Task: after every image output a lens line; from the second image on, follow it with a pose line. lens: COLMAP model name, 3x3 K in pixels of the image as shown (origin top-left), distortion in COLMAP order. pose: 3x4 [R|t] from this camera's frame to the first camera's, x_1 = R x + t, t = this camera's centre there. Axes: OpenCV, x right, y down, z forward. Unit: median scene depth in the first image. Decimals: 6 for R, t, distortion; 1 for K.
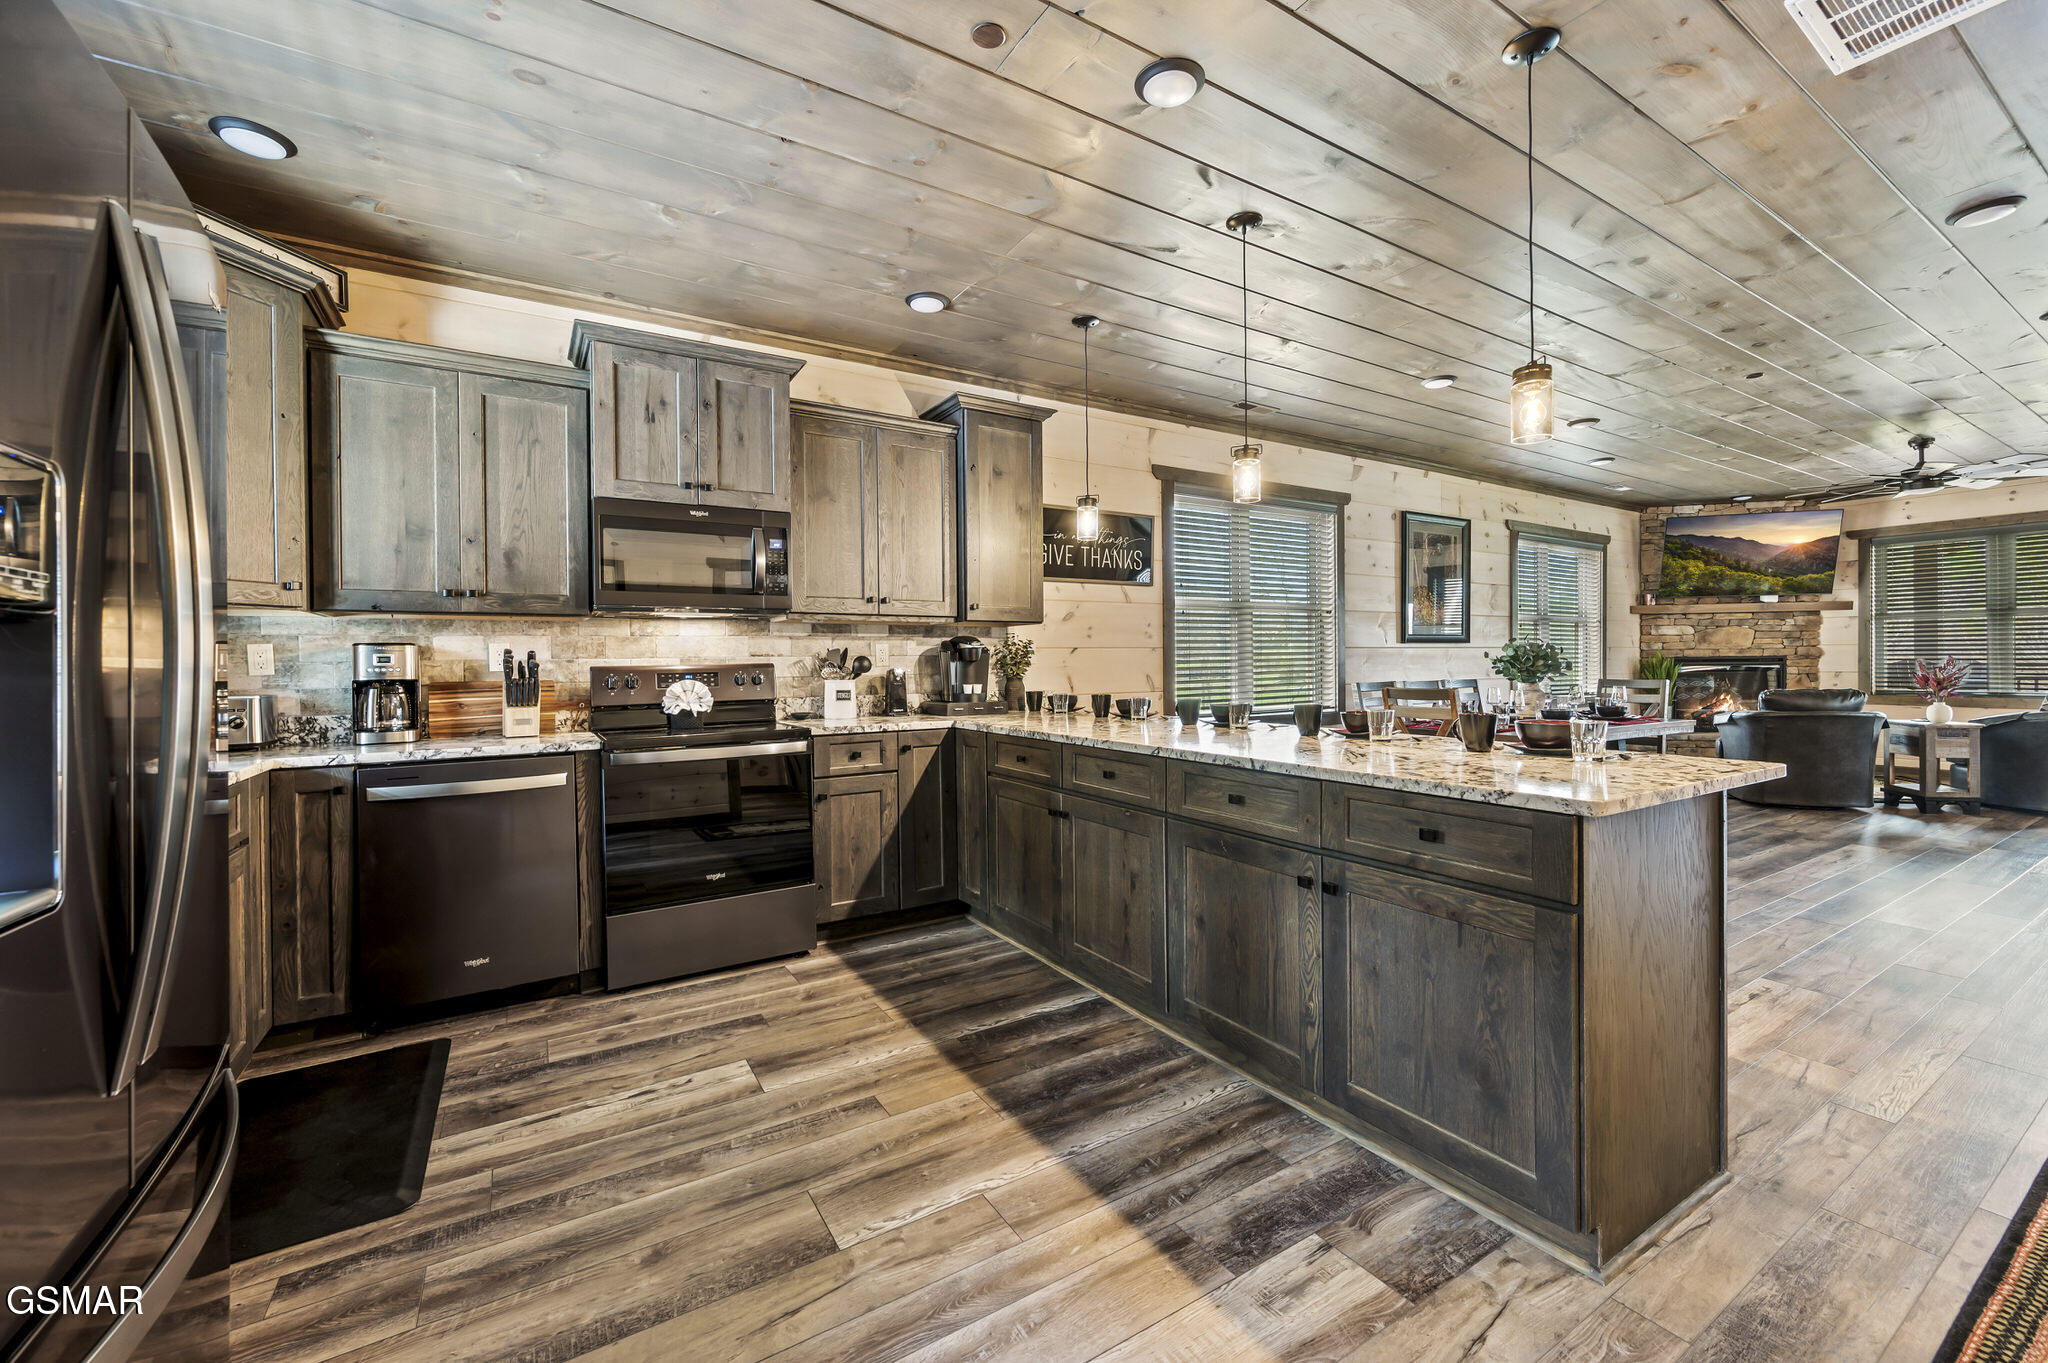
lens RADIAL K [[813.7, 0, 1024.9], [0, 813.7, 672.3], [0, 0, 1]] dist [-0.000210, 0.000216]
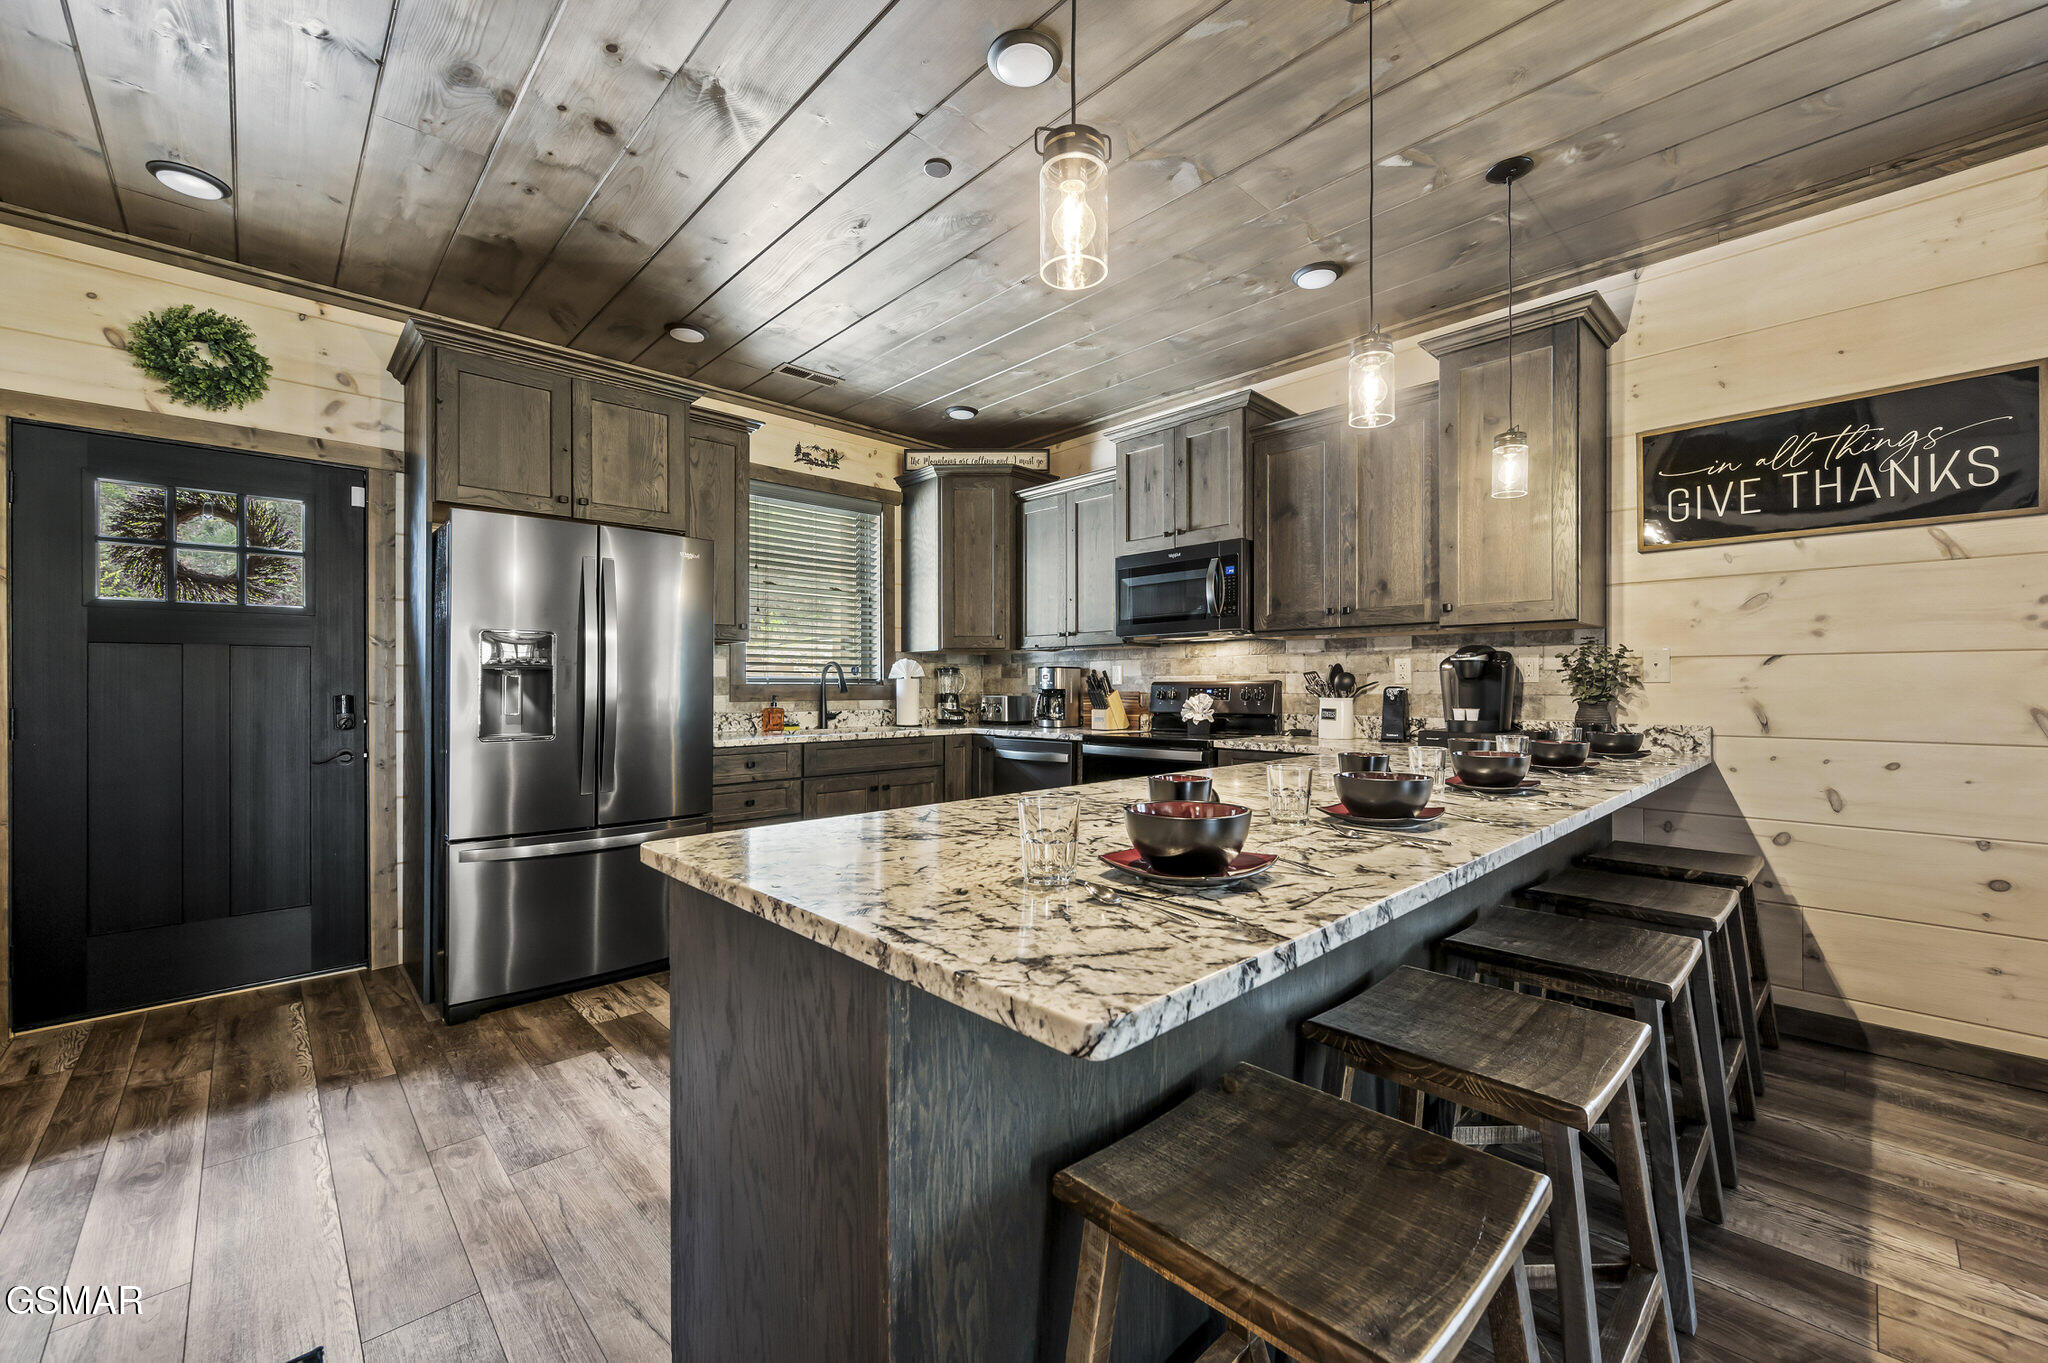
lens RADIAL K [[802.9, 0, 1035.8], [0, 802.9, 685.3], [0, 0, 1]] dist [0.000950, -0.000027]
pose [[0.223618, 0.012879, -0.974592, 0.668810], [-0.009880, 0.999891, 0.010946, -0.013517], [0.974627, 0.007181, 0.223721, 0.503708]]
